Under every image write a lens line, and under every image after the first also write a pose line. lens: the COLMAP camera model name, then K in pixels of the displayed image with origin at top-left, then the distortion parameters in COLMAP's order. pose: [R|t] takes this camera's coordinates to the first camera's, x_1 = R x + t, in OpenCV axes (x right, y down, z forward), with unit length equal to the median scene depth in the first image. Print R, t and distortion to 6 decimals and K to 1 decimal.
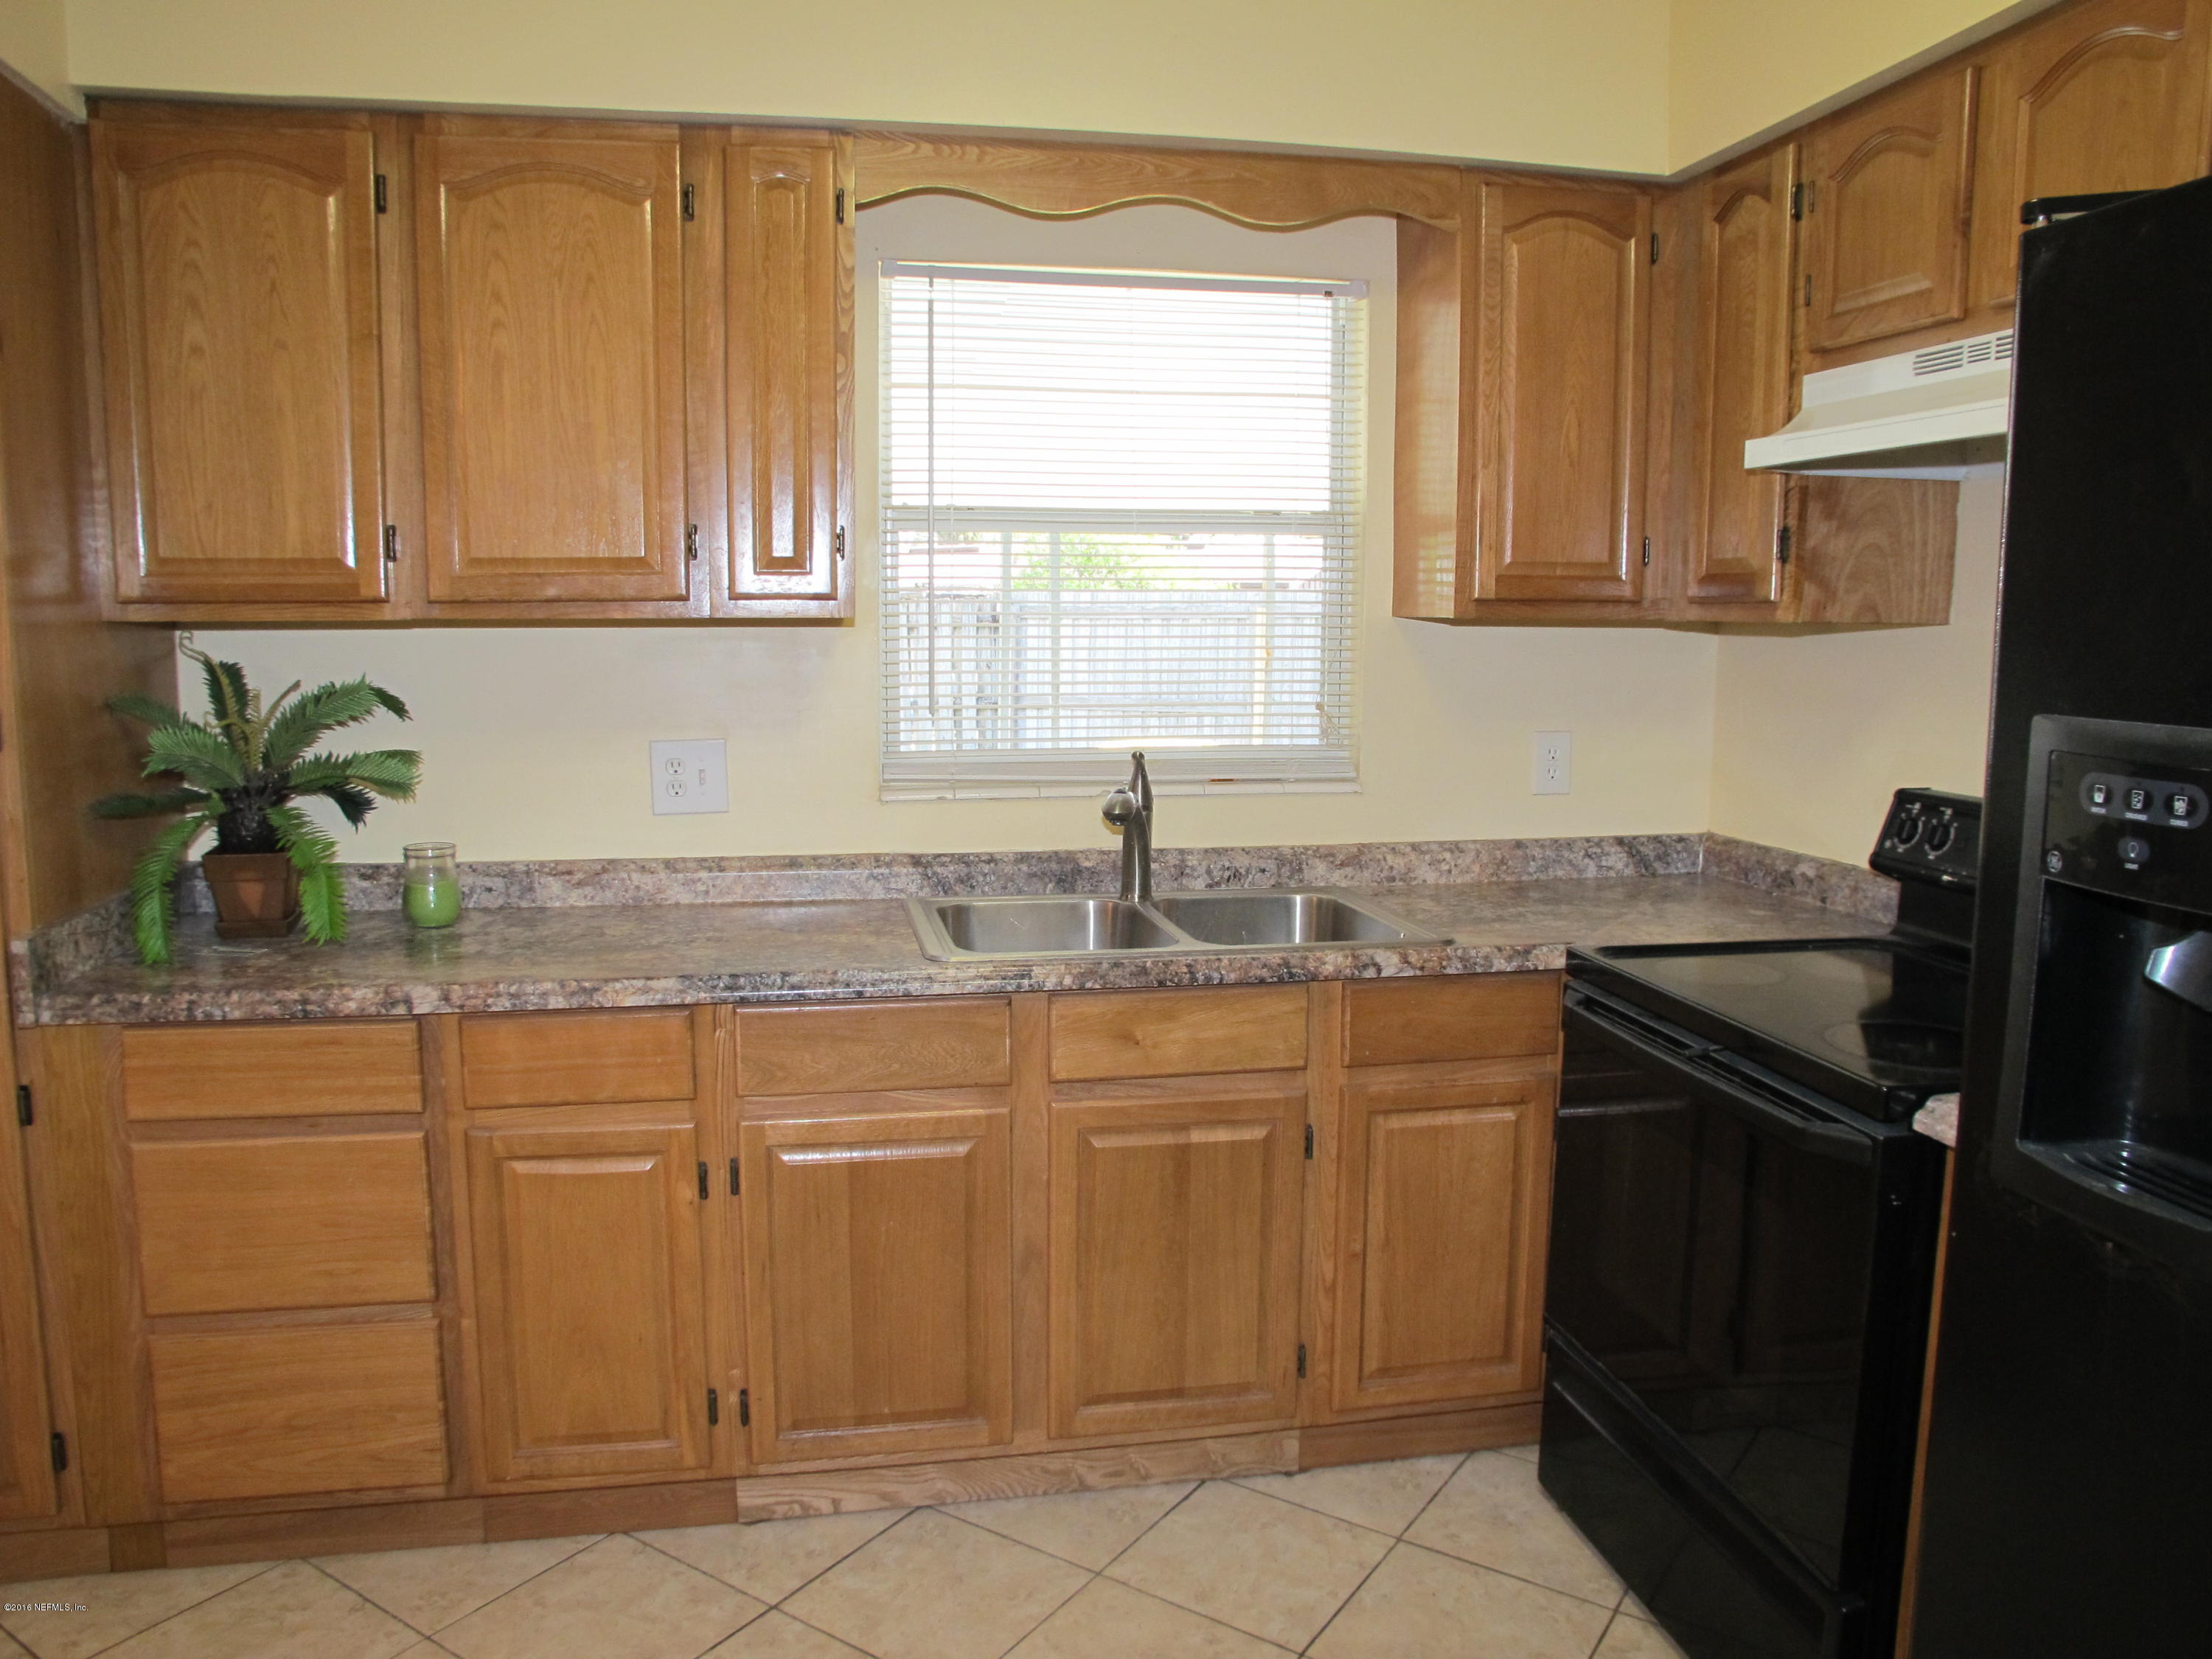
lens RADIAL K [[1607.4, 0, 1096.7], [0, 1607.4, 825.3], [0, 0, 1]] dist [-0.127593, 0.092483]
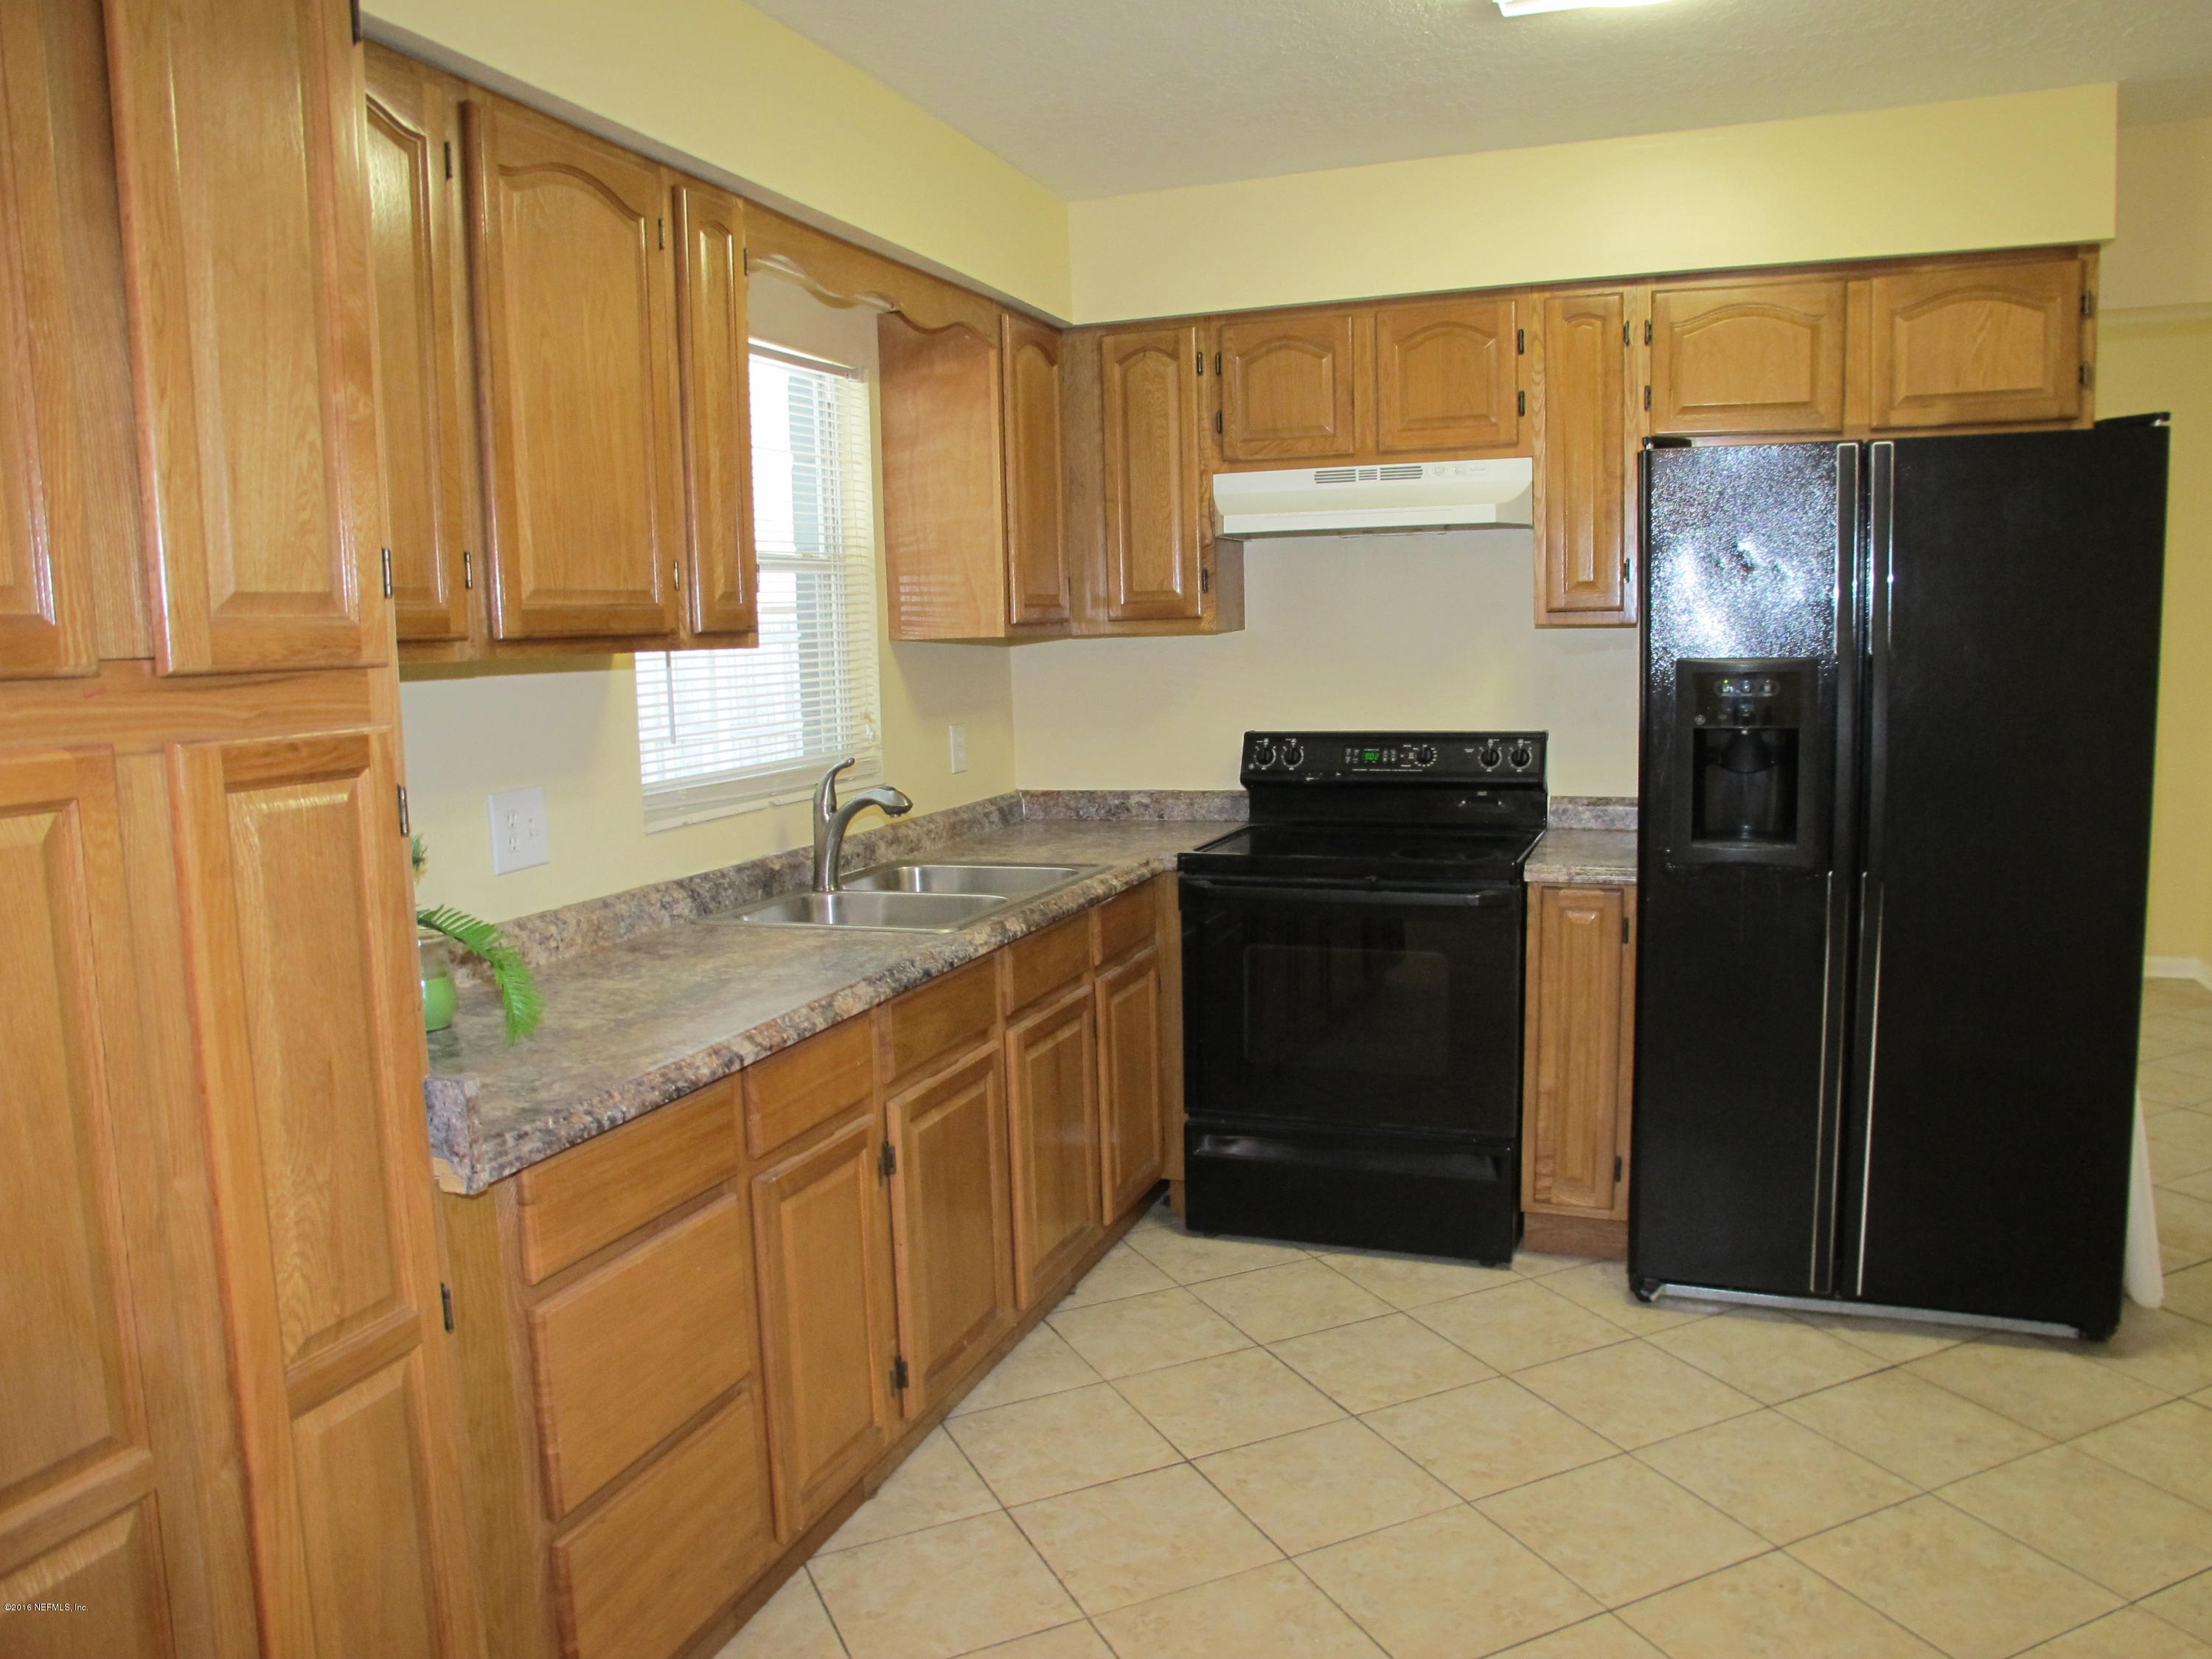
lens RADIAL K [[1607.4, 0, 1100.3], [0, 1607.4, 834.2], [0, 0, 1]] dist [-0.127593, 0.092483]
pose [[0.521979, -0.124430, 0.843833, -0.985444], [0.141321, 0.988245, 0.058306, -0.037814], [-0.841169, 0.088817, 0.533428, 0.260199]]
